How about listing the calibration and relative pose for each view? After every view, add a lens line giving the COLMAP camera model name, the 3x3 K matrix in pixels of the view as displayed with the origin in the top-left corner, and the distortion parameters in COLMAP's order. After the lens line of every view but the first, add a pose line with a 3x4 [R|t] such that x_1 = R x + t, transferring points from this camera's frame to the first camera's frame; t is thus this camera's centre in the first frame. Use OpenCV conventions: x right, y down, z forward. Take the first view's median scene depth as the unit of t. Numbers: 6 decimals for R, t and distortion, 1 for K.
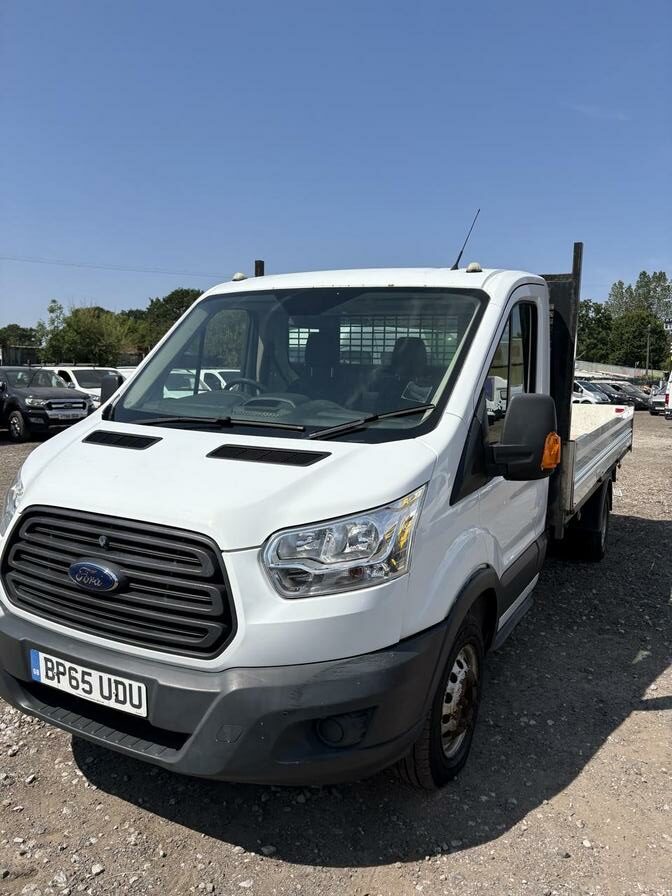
lens RADIAL K [[677.6, 0, 337.0], [0, 677.6, 444.5], [0, 0, 1]] dist [0.014389, -0.017966]
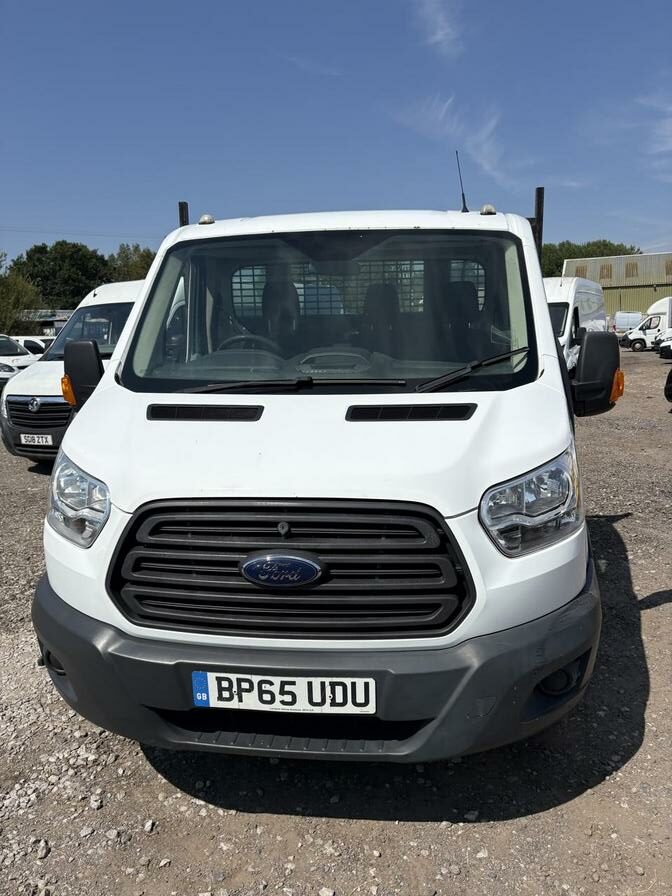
lens RADIAL K [[677.6, 0, 335.6], [0, 677.6, 450.2], [0, 0, 1]] dist [0.014389, -0.017966]
pose [[0.931447, -0.111157, 0.346484, -0.553199], [0.086840, 0.992591, 0.084987, -0.020845], [-0.353364, -0.049072, 0.934198, 0.185621]]
